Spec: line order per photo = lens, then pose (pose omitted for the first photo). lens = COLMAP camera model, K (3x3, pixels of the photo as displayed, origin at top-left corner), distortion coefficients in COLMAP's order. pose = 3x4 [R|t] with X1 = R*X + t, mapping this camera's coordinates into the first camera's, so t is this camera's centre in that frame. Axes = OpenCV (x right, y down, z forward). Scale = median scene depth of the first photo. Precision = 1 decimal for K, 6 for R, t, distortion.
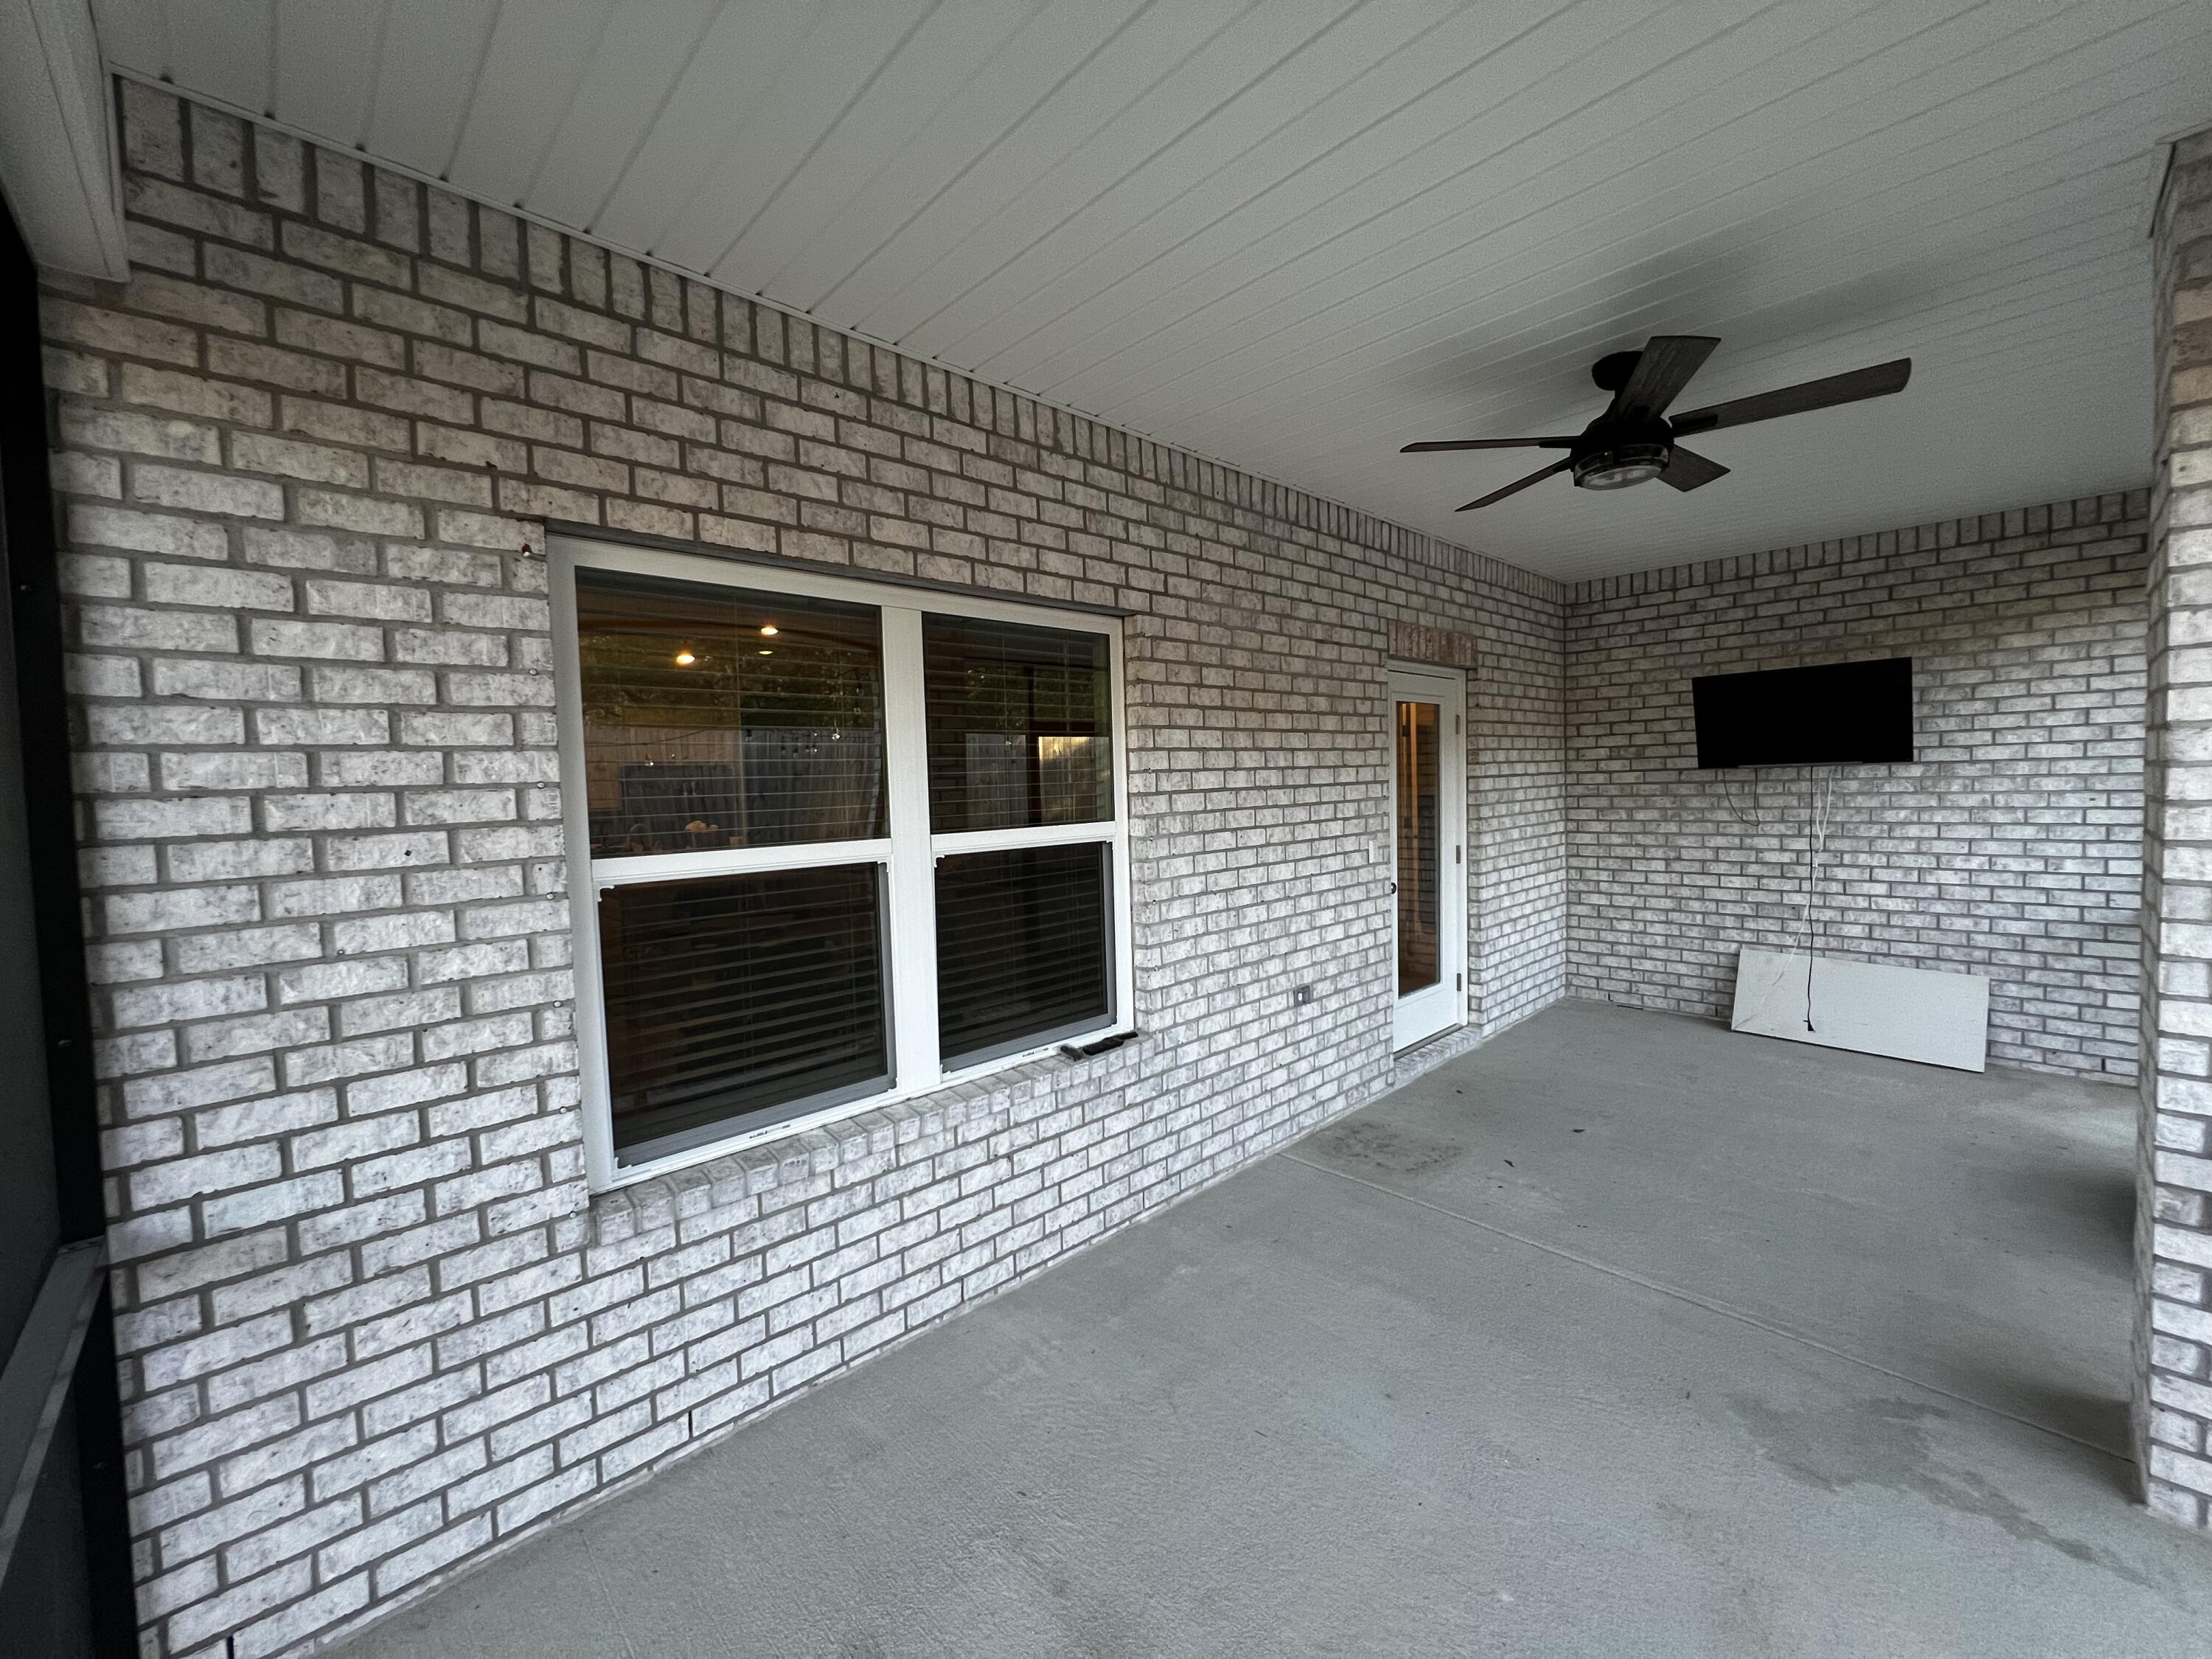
lens RADIAL K [[881.8, 0, 1098.2], [0, 881.8, 814.1], [0, 0, 1]] dist [0.001411, 0.000334]
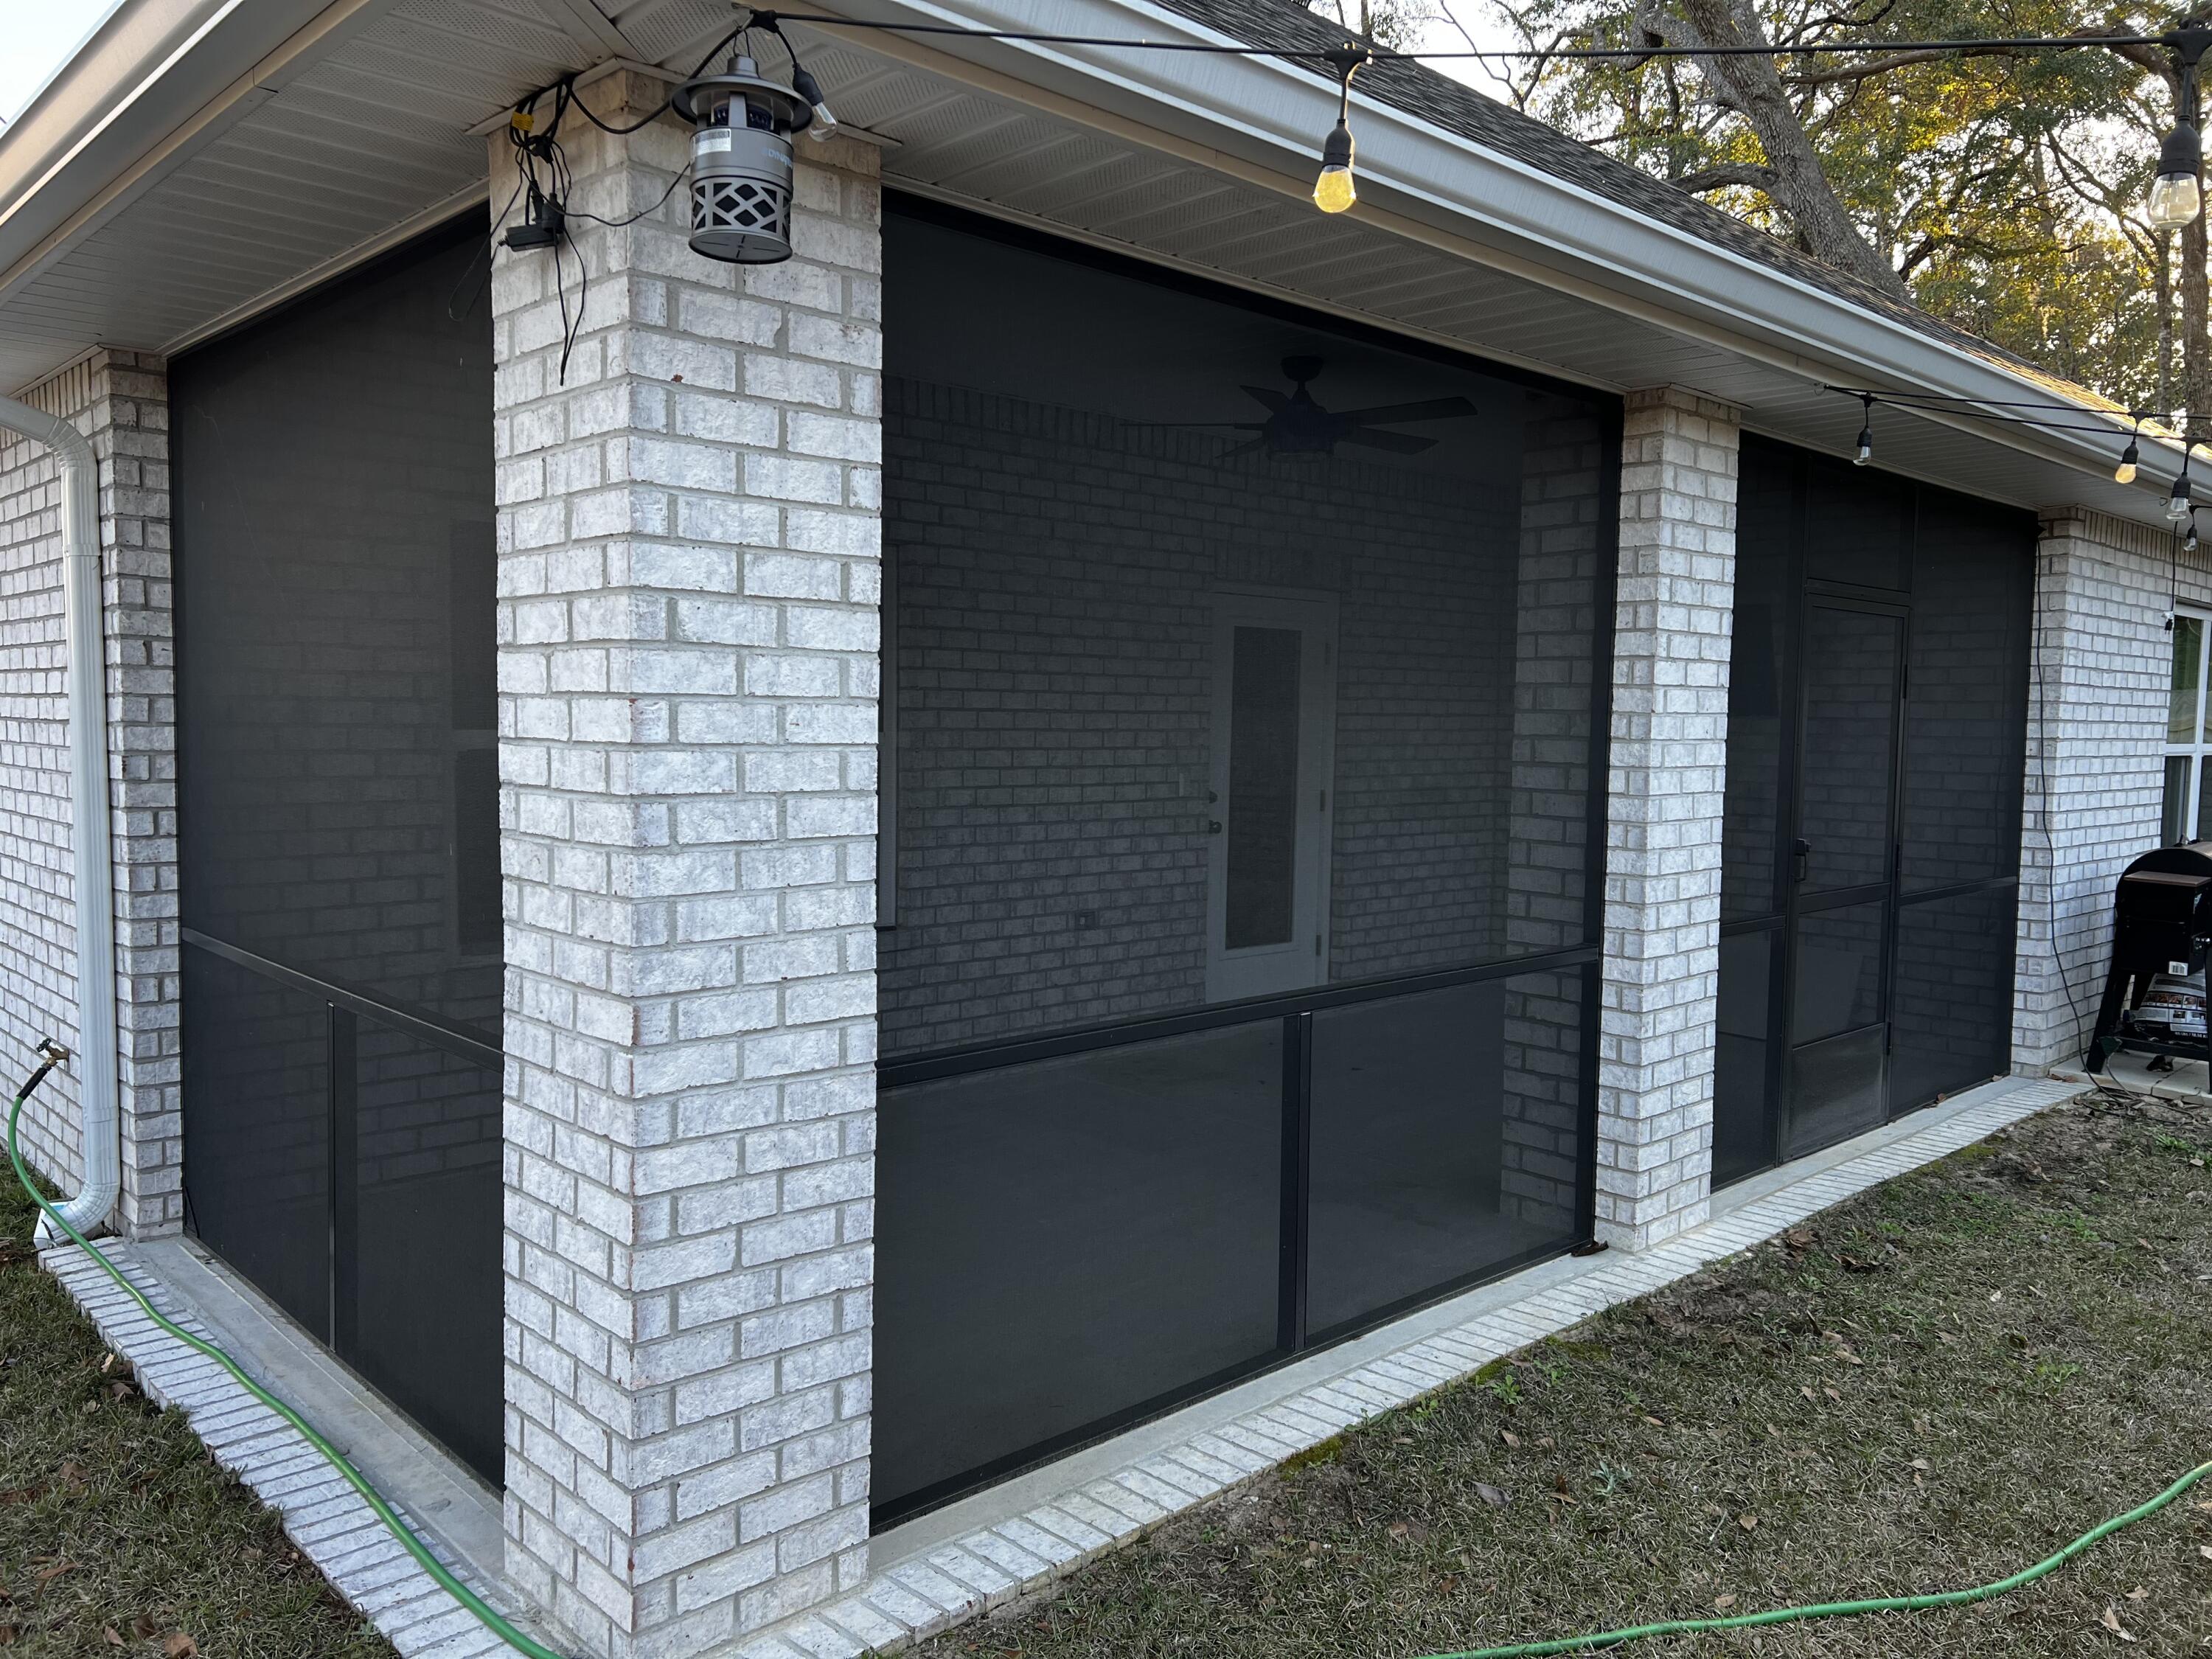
lens RADIAL K [[1661.1, 0, 1112.0], [0, 1661.1, 839.8], [0, 0, 1]] dist [0.043777, -0.037334]
pose [[0.998936, 0.045928, 0.004143, 0.260360], [-0.046051, 0.998244, 0.037258, 0.044412], [-0.002424, -0.037409, 0.999297, -0.926292]]
